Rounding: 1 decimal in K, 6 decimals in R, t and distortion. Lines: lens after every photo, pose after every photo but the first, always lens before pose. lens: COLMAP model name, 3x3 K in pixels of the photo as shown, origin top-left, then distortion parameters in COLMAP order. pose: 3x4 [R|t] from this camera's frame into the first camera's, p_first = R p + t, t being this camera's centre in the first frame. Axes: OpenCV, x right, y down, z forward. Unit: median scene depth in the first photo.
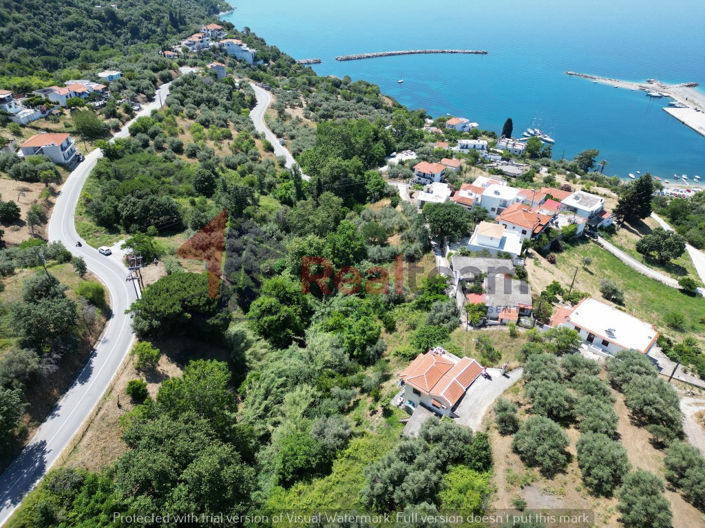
lens RADIAL K [[492.3, 0, 355.3], [0, 492.3, 261.7], [0, 0, 1]] dist [0.066749, -0.056851]
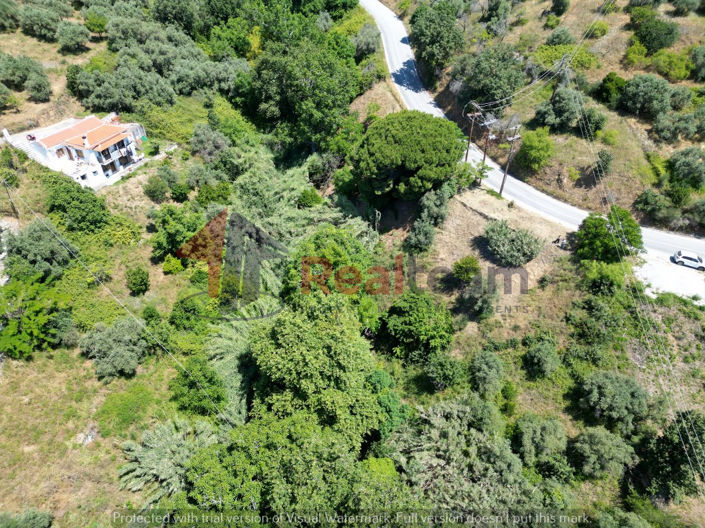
lens RADIAL K [[492.3, 0, 353.2], [0, 492.3, 263.1], [0, 0, 1]] dist [0.066749, -0.056851]
pose [[-0.964701, 0.147589, -0.218103, -0.034751], [-0.164818, 0.307567, 0.937143, -0.314735], [0.205394, 0.940011, -0.272385, 0.746945]]
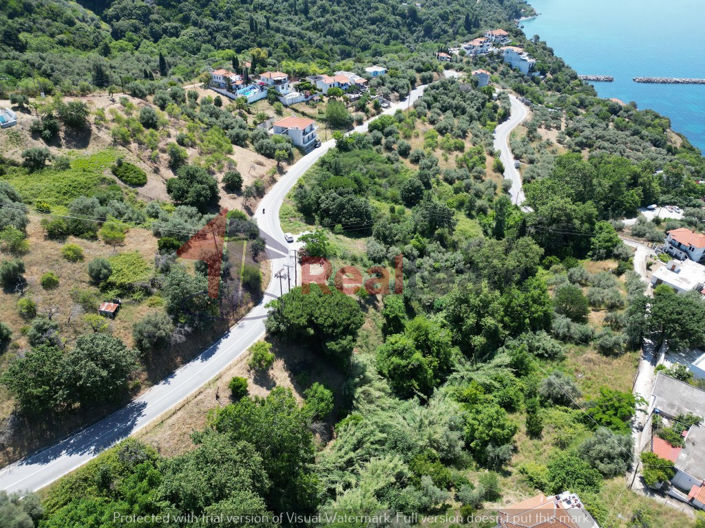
lens RADIAL K [[492.3, 0, 354.5], [0, 492.3, 264.6], [0, 0, 1]] dist [0.066749, -0.056851]
pose [[0.854190, 0.295352, -0.427933, 0.055070], [-0.295588, 0.952916, 0.067667, -0.054807], [0.427769, 0.068692, 0.901274, 0.087189]]
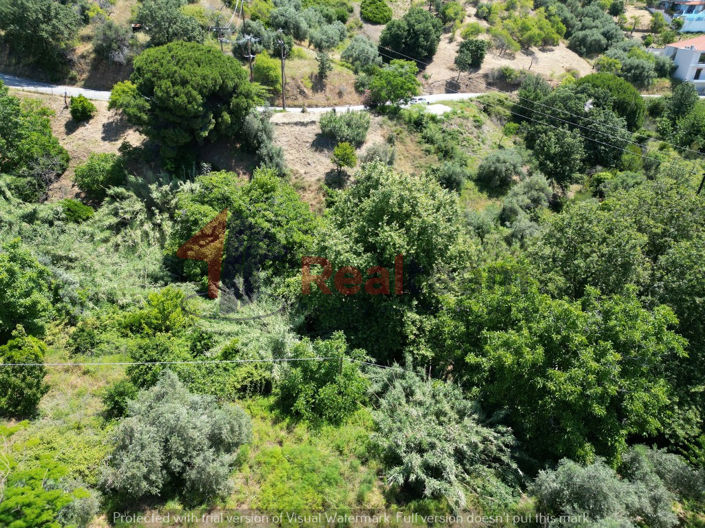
lens RADIAL K [[492.3, 0, 347.6], [0, 492.3, 262.3], [0, 0, 1]] dist [0.066749, -0.056851]
pose [[-0.186589, 0.452594, -0.871977, 0.156132], [-0.549464, 0.687692, 0.474519, -0.099504], [0.814416, 0.567660, 0.120369, 0.669345]]
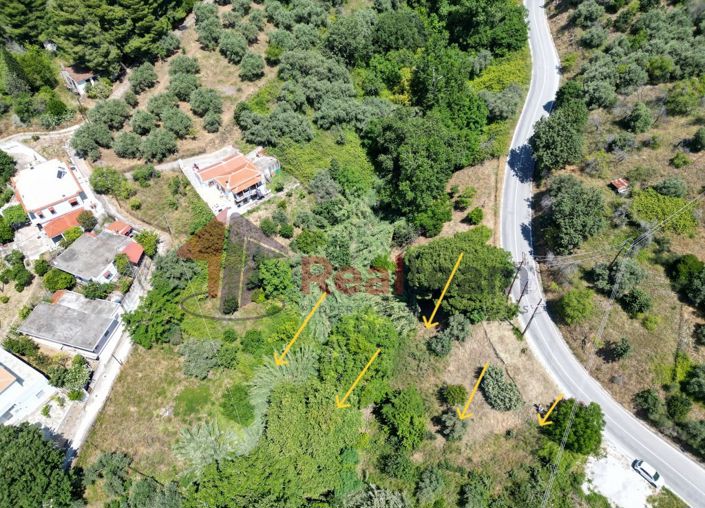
lens RADIAL K [[493.6, 0, 354.5], [0, 493.6, 263.0], [0, 0, 1]] dist [0.057342, -0.042234]
pose [[-0.984888, -0.150037, 0.086513, -0.127692], [0.069451, 0.115458, 0.990881, -0.448952], [-0.158657, 0.981916, -0.103293, 0.610563]]
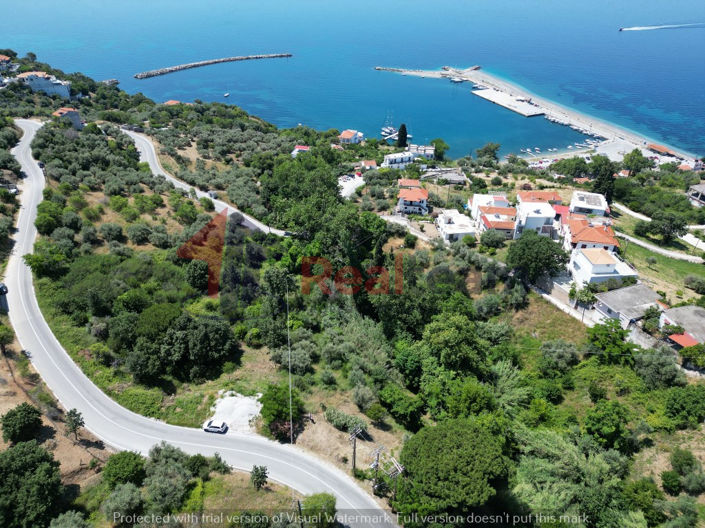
lens RADIAL K [[492.3, 0, 353.3], [0, 492.3, 262.2], [0, 0, 1]] dist [0.066749, -0.056851]
pose [[0.894854, -0.250128, 0.369692, -0.367874], [0.248589, 0.967177, 0.052657, -0.159545], [-0.370729, 0.044781, 0.927661, 0.199405]]
